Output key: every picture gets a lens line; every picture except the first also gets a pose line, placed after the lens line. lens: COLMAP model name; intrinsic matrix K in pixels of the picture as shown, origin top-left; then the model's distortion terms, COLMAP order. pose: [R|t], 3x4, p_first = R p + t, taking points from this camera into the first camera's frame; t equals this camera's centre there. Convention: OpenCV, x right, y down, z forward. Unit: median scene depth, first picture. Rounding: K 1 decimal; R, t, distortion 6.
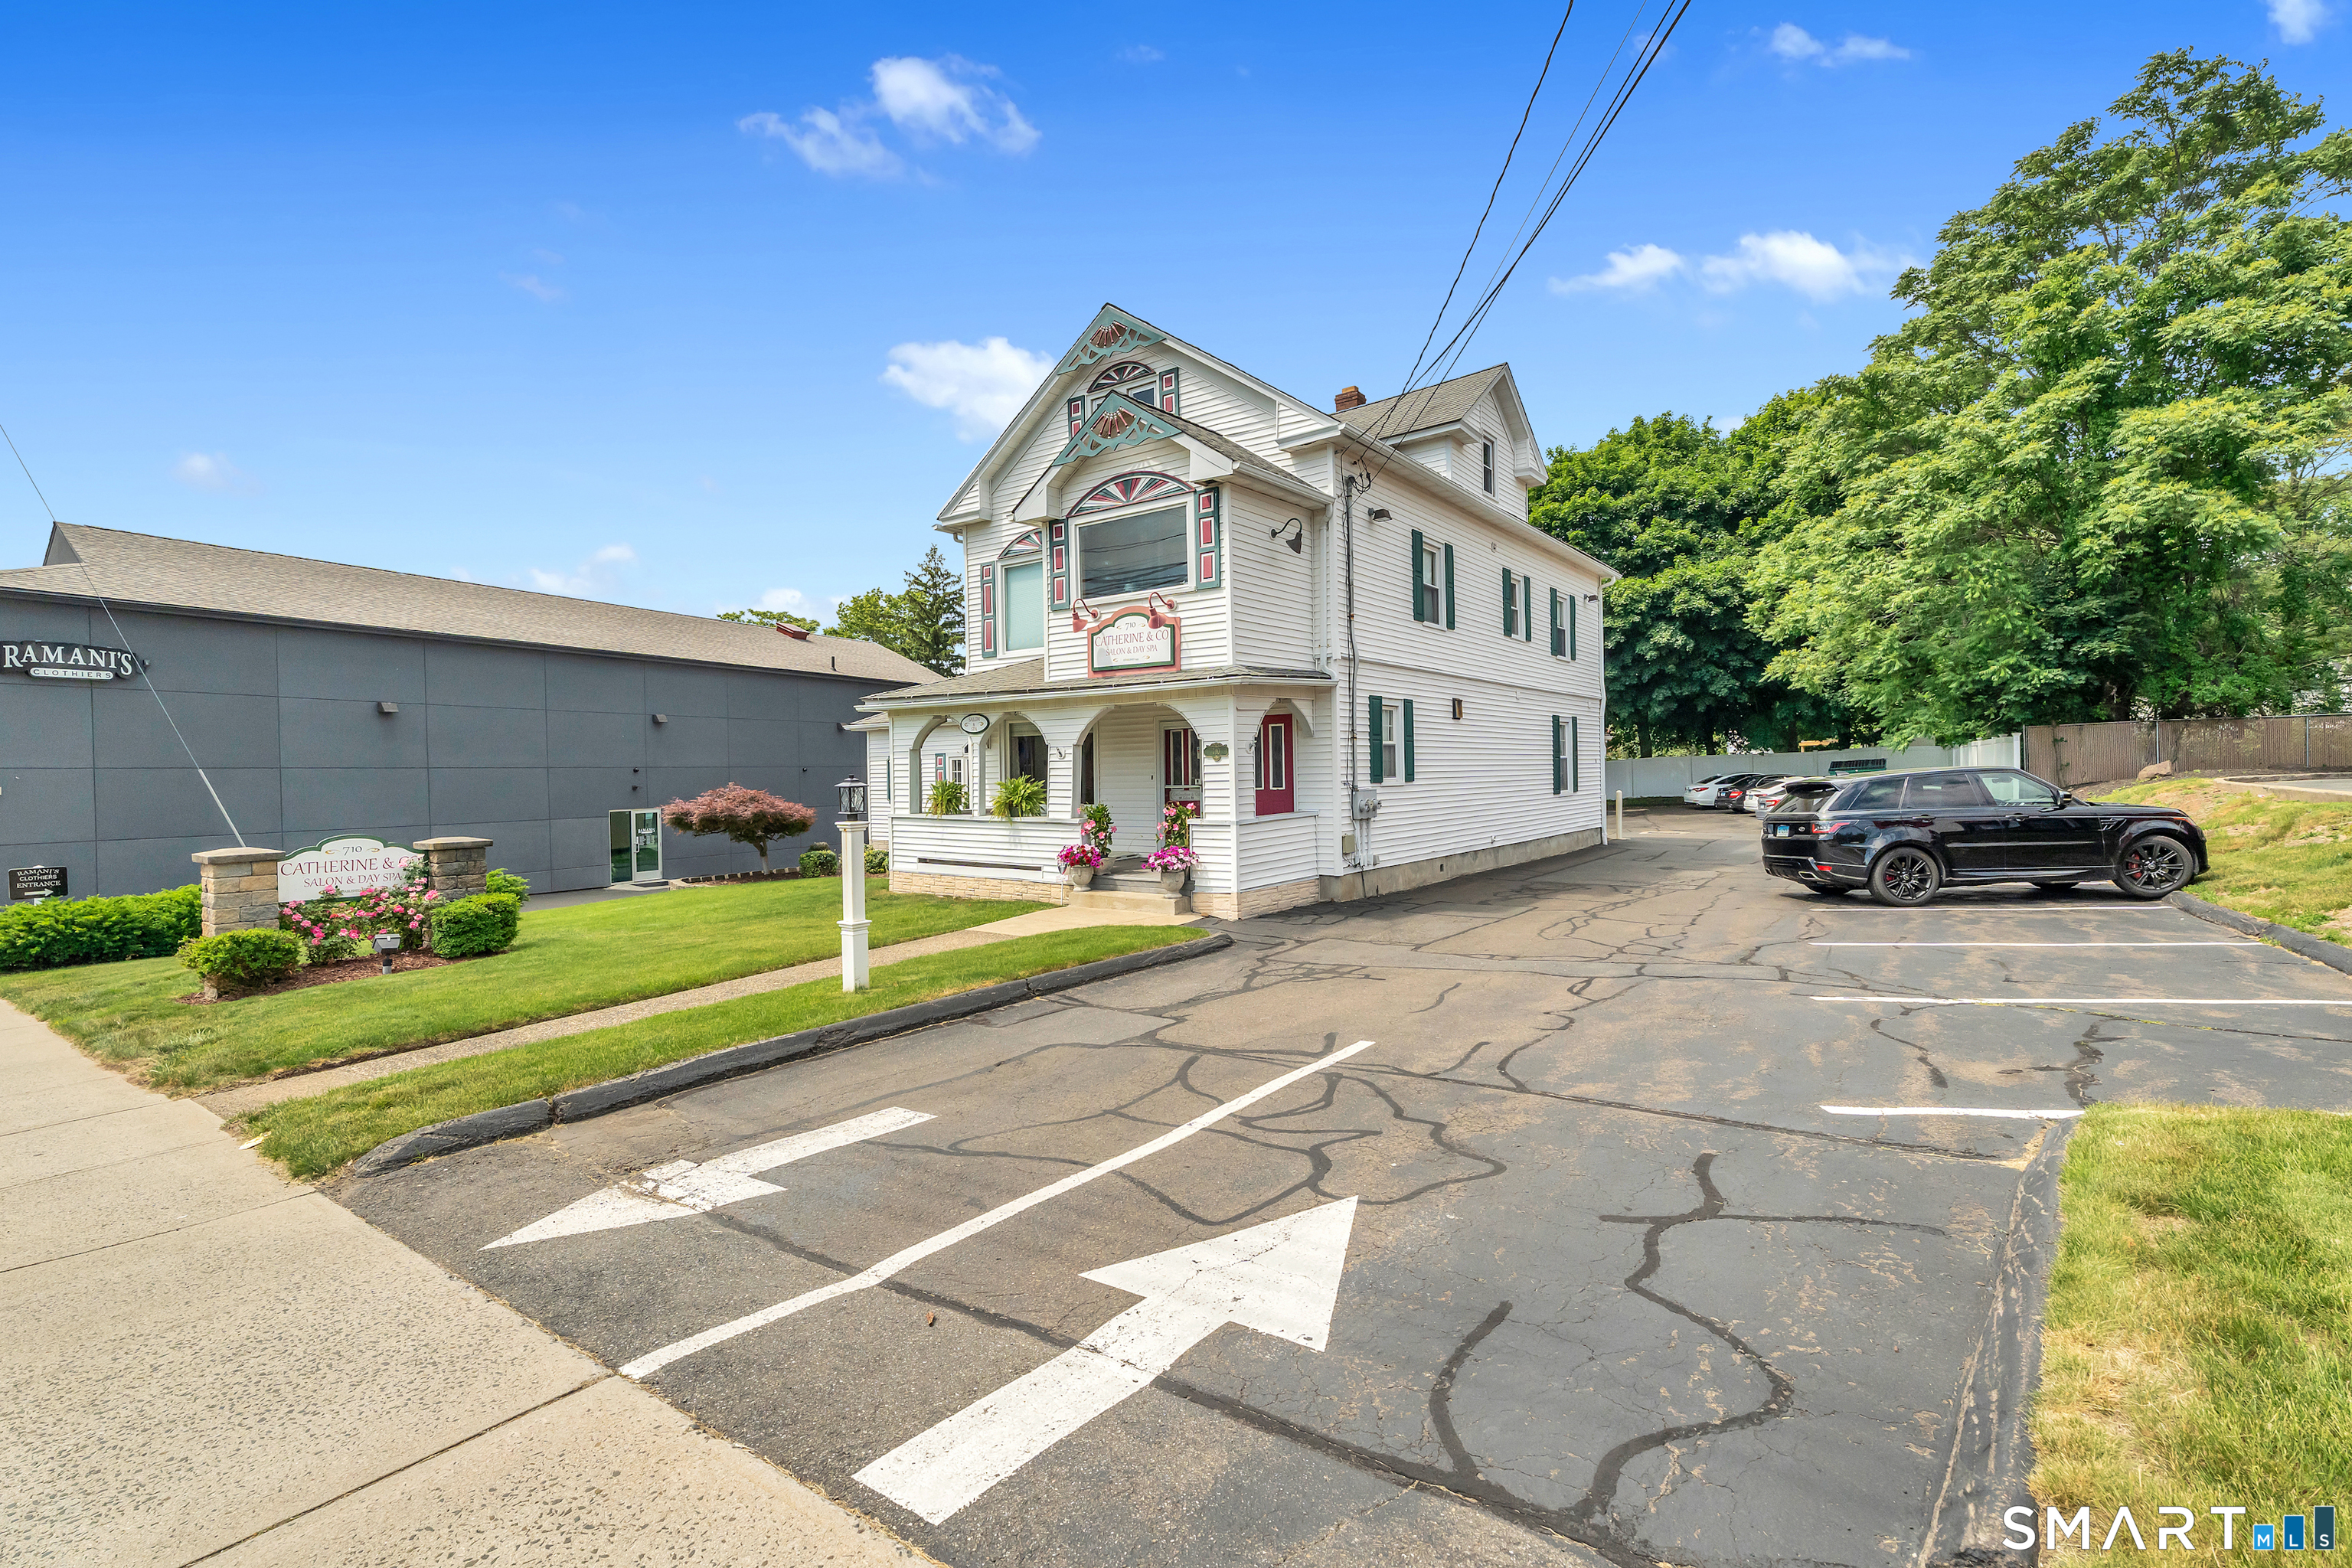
lens RADIAL K [[1066.3, 0, 1167.2], [0, 1066.3, 773.6], [0, 0, 1]] dist [0.000546, 0.001271]
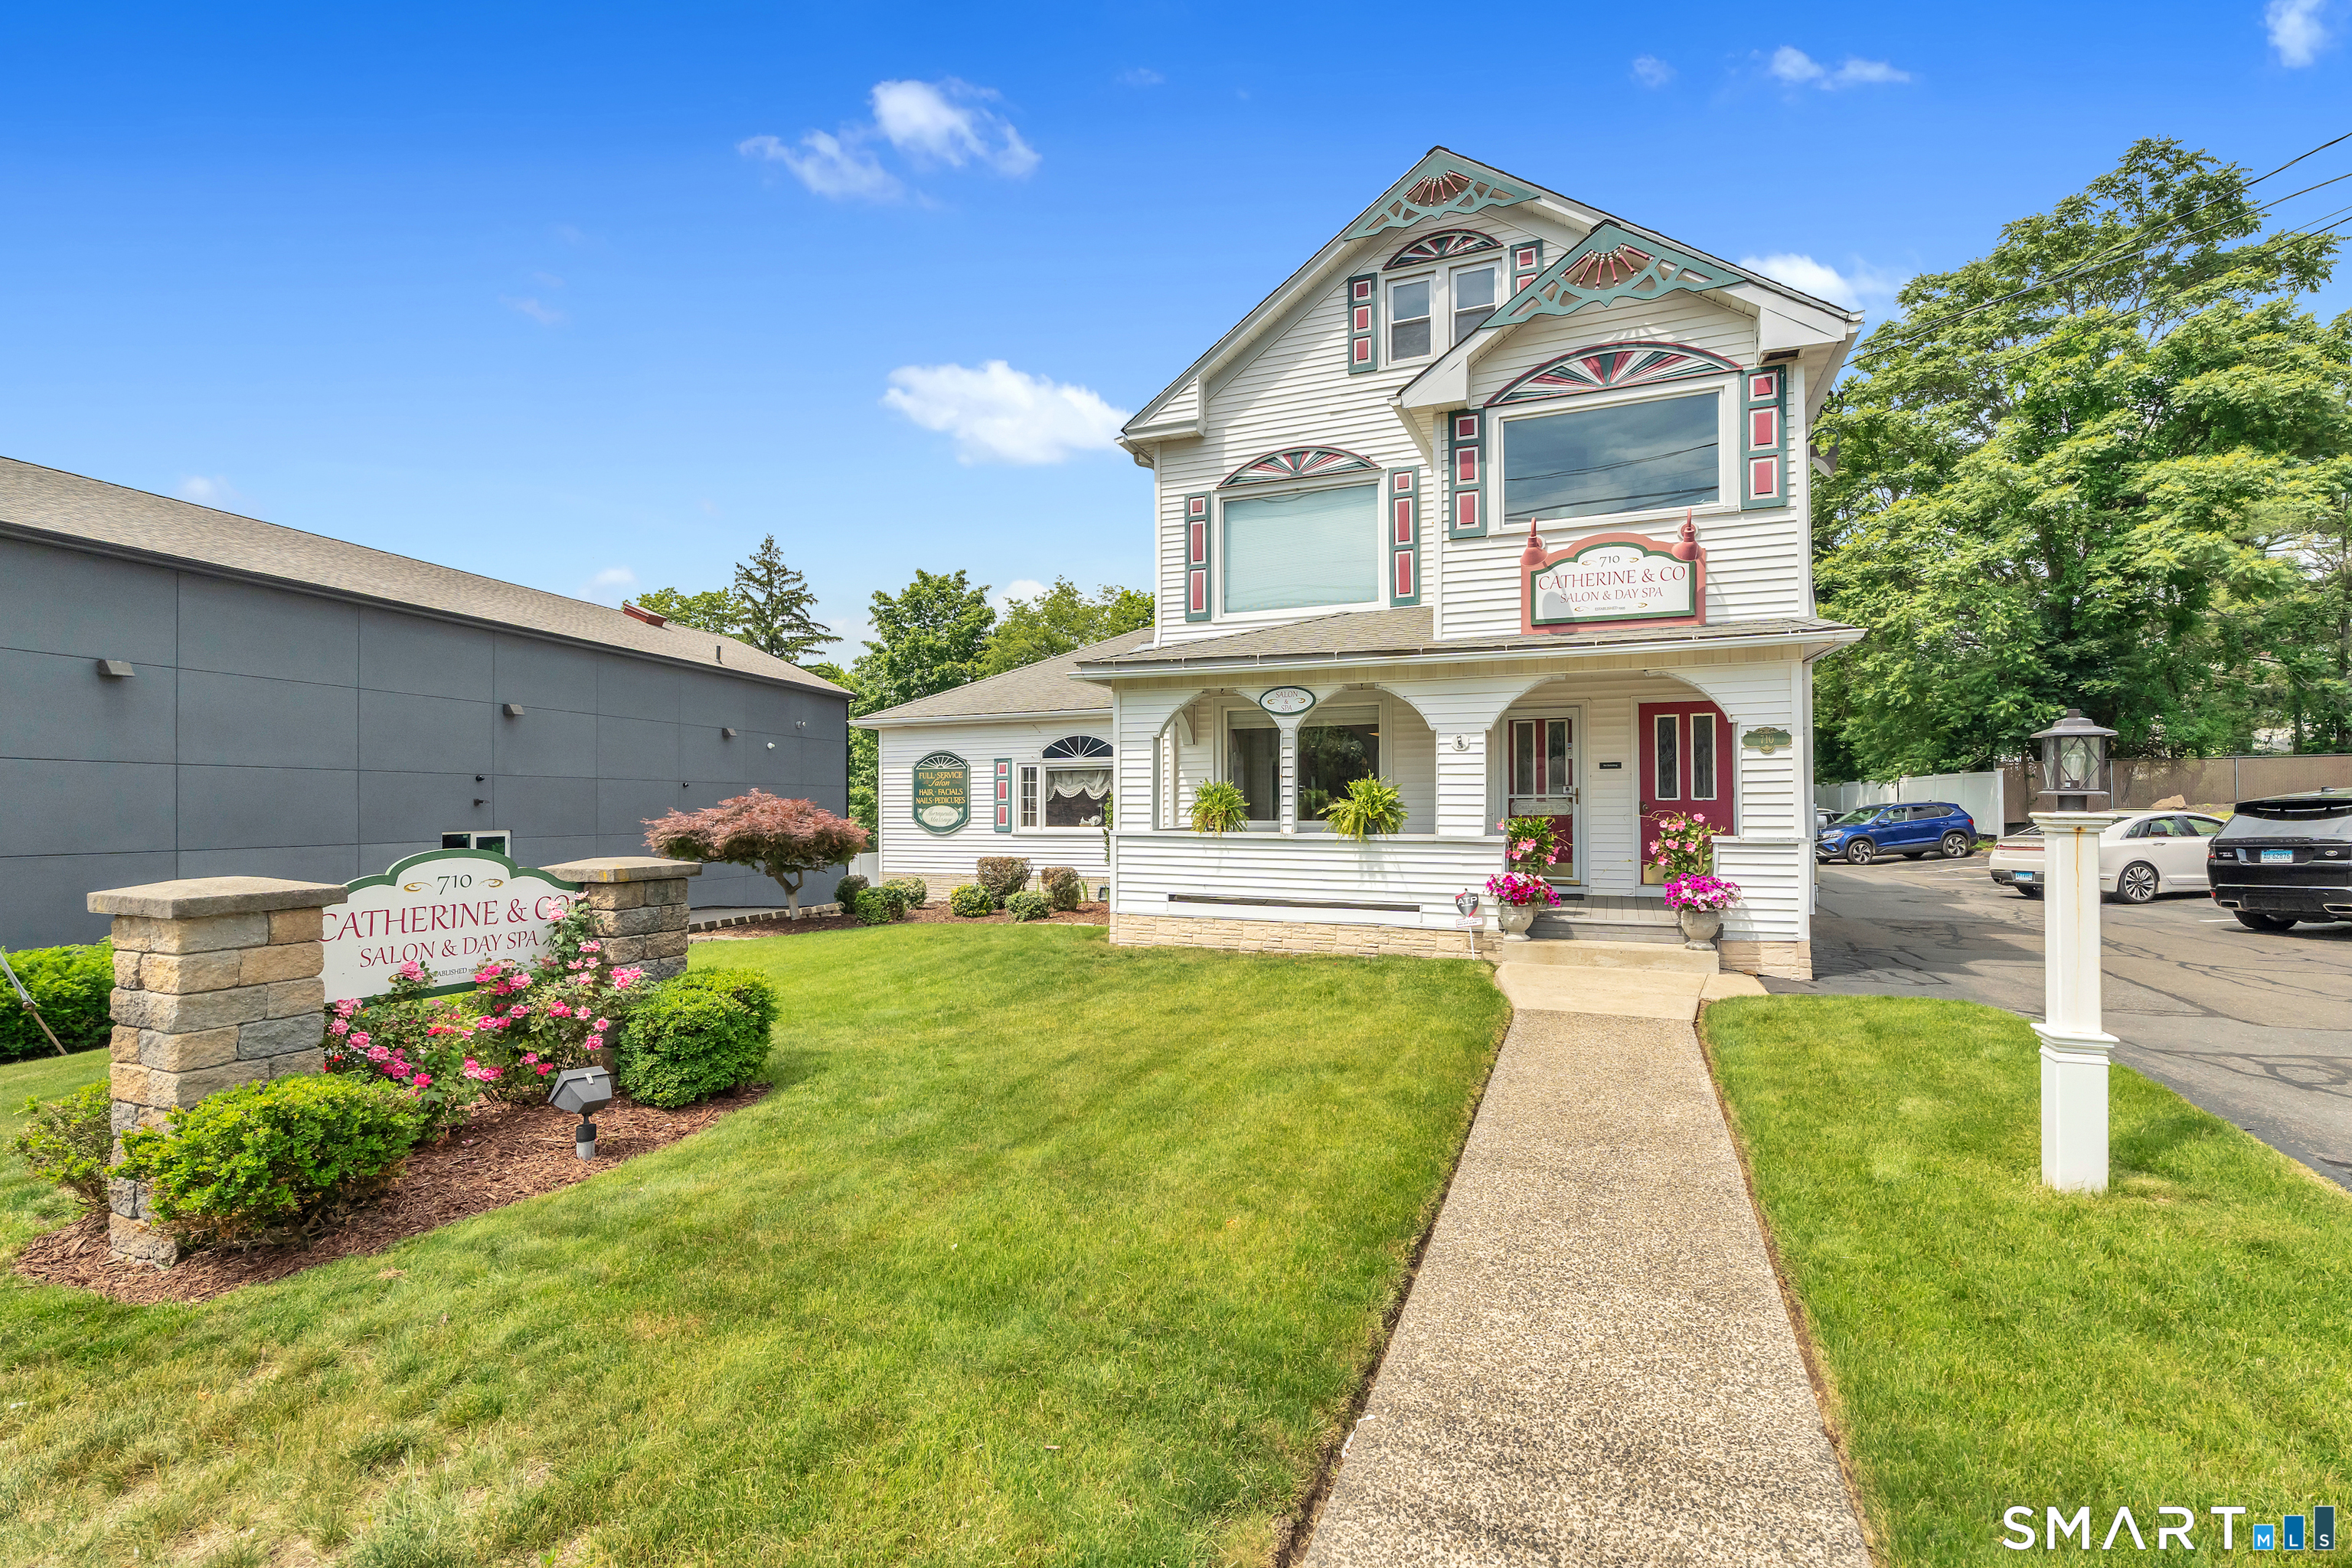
lens RADIAL K [[1053.6, 0, 1176.0], [0, 1053.6, 784.0], [0, 0, 1]] dist [0.002677, -0.000250]
pose [[0.969003, 0.019527, 0.246274, -0.415479], [-0.013423, 0.999560, -0.026439, 0.026627], [-0.246682, 0.022314, 0.968839, 0.348370]]
